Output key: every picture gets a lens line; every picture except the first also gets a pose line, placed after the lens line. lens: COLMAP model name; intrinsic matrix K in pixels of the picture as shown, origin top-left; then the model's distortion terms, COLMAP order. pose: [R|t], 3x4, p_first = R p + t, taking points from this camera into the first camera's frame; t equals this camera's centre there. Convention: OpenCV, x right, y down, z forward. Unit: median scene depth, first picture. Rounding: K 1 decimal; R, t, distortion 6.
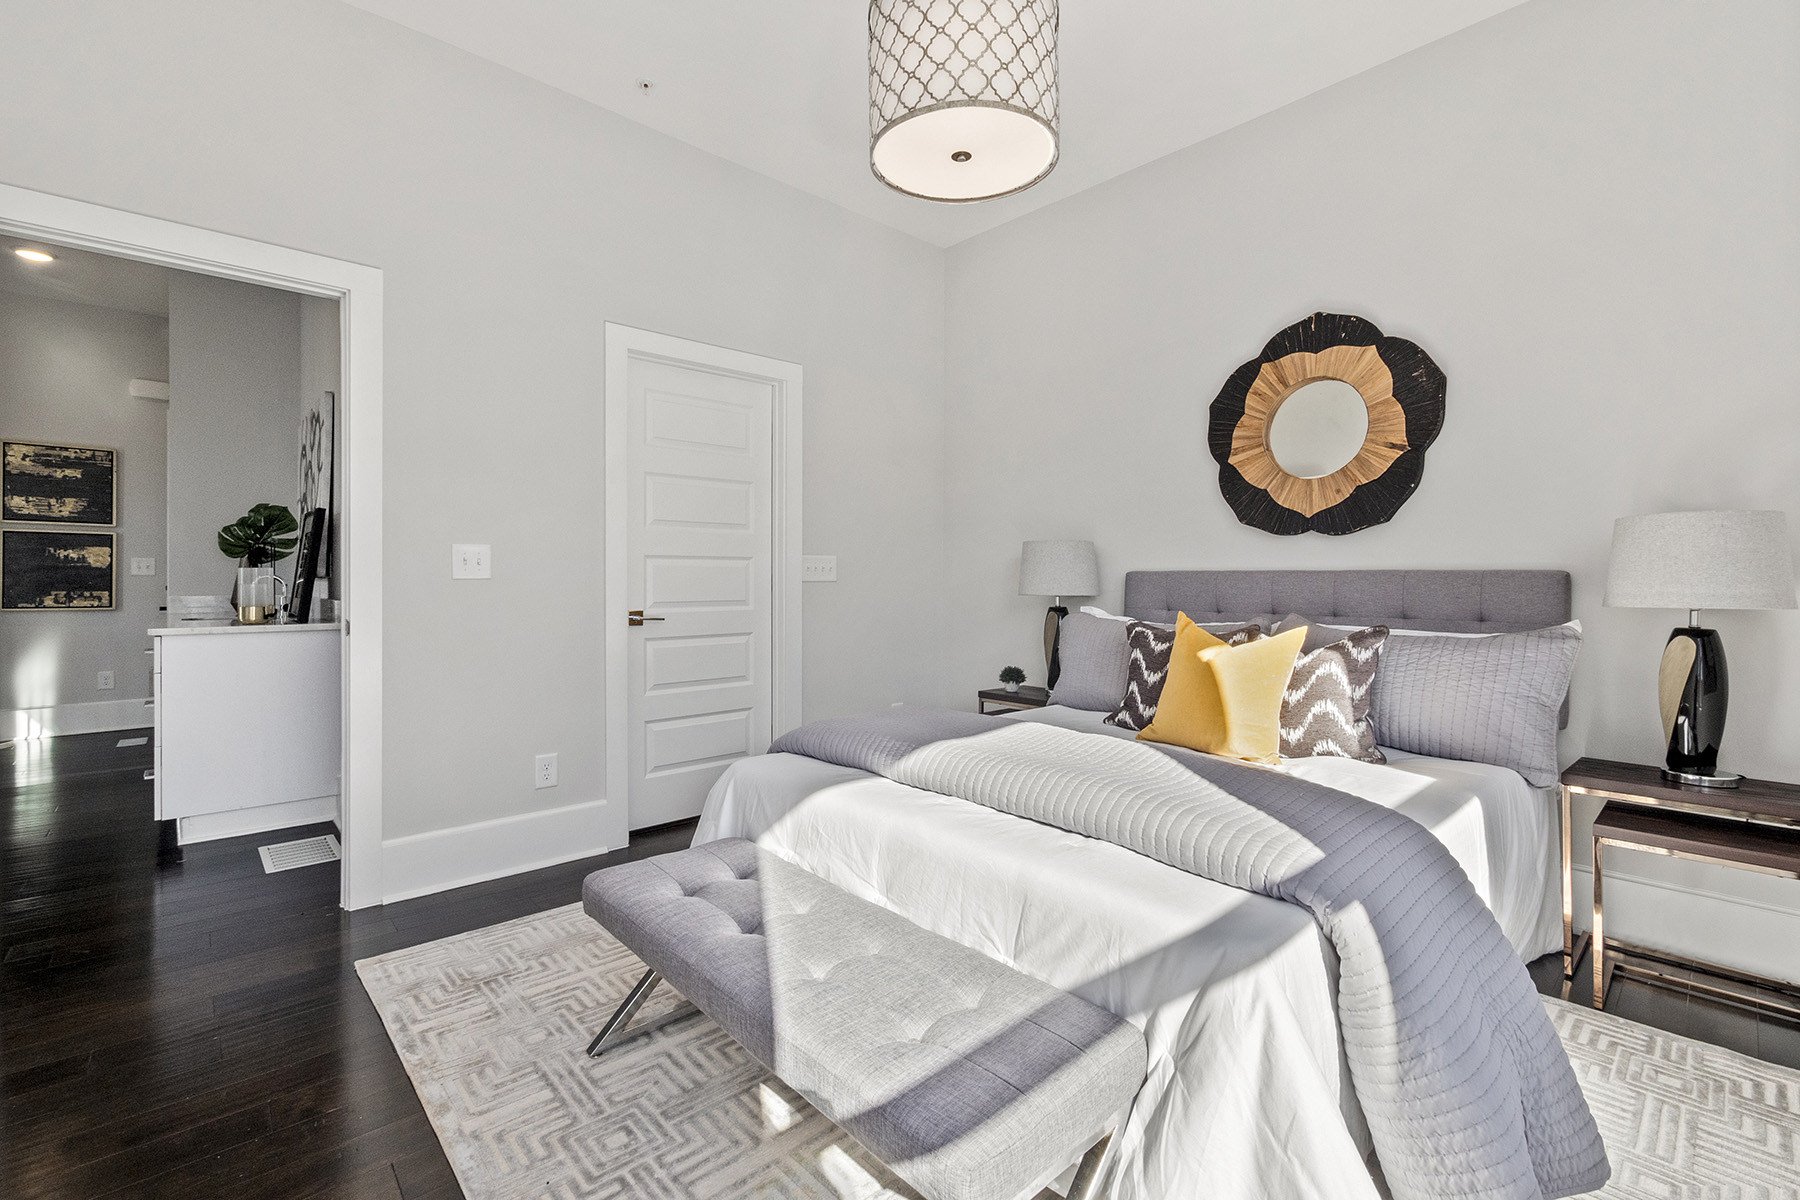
lens RADIAL K [[774.9, 0, 896.4], [0, 774.9, 584.0], [0, 0, 1]] dist [-0.007715, 0.001439]
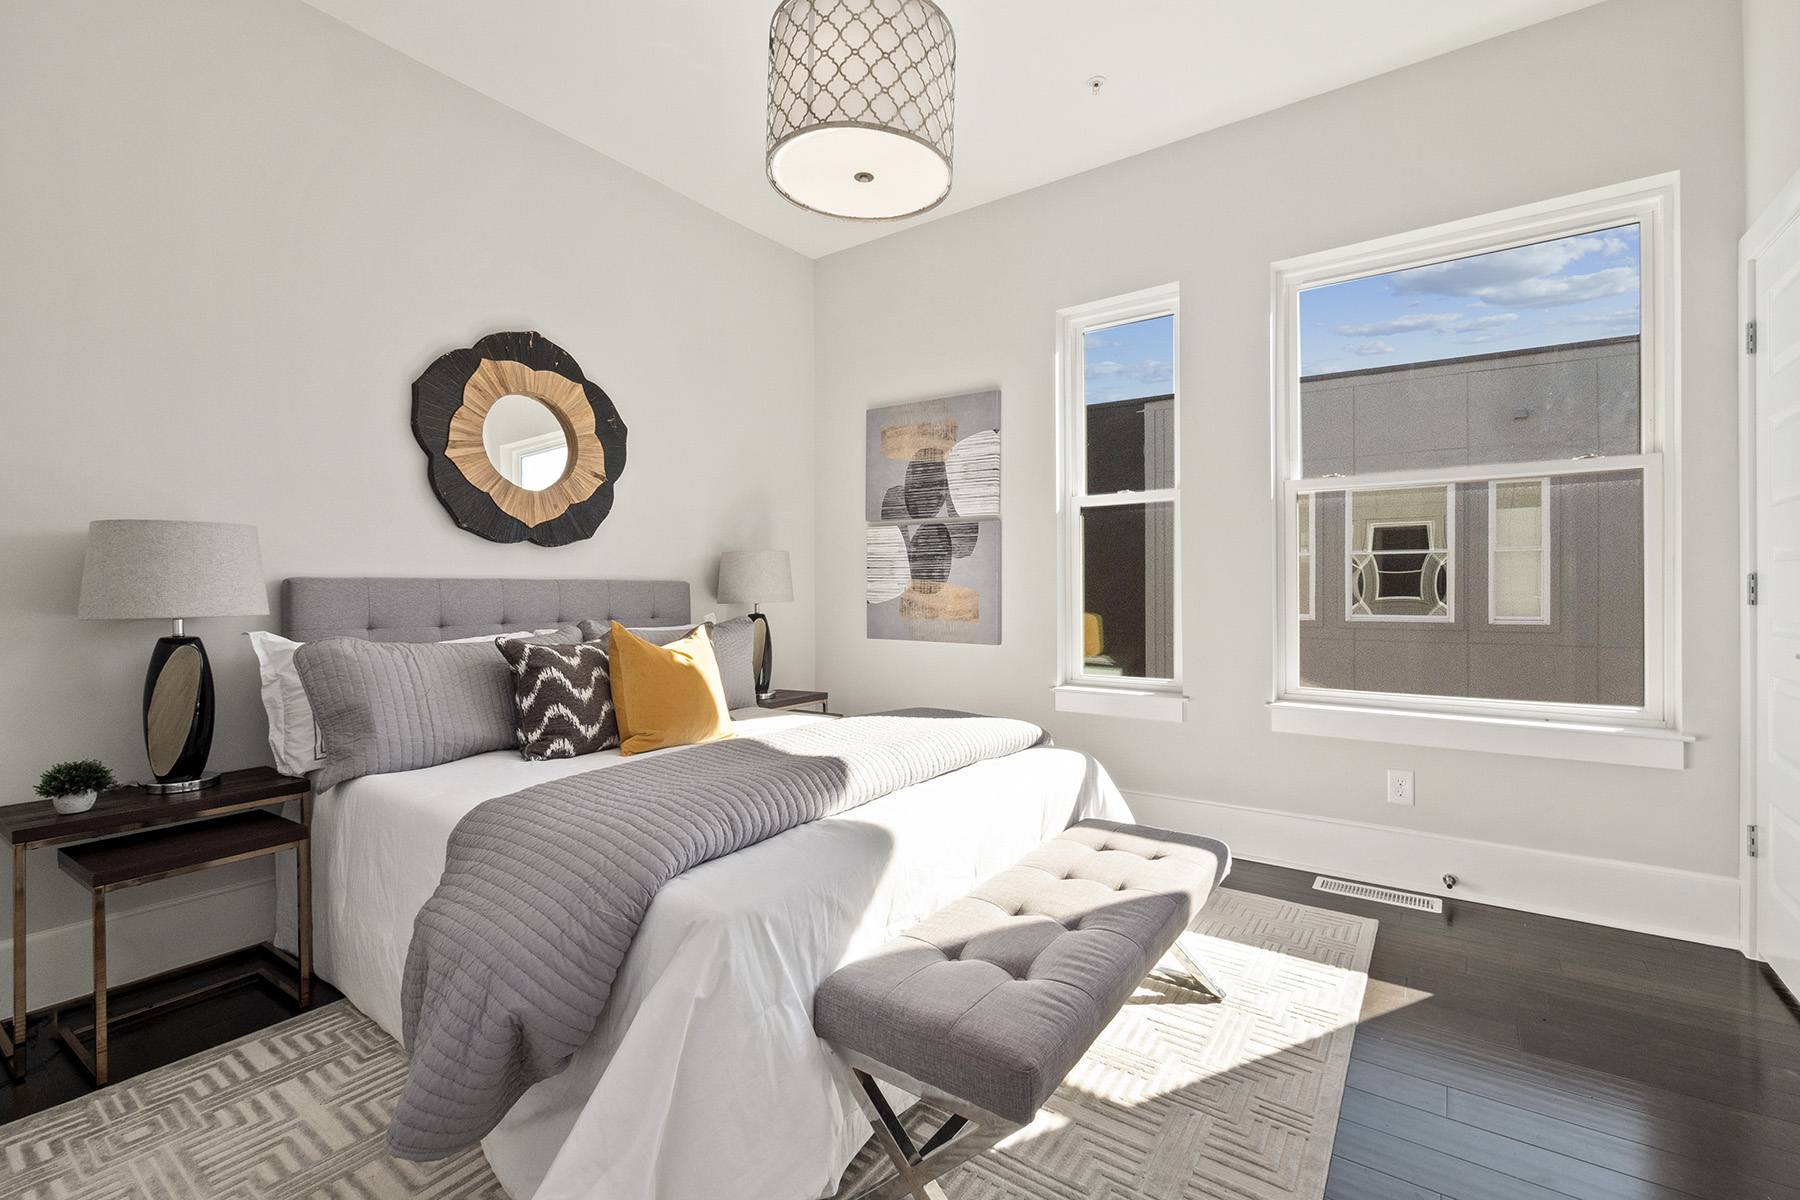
lens RADIAL K [[774.9, 0, 899.1], [0, 774.9, 591.7], [0, 0, 1]] dist [-0.007715, 0.001439]
pose [[-0.188285, -0.005815, 0.982097, -0.554921], [0.009440, 0.999926, 0.007730, -0.004229], [-0.982069, 0.010726, -0.188216, 0.696458]]
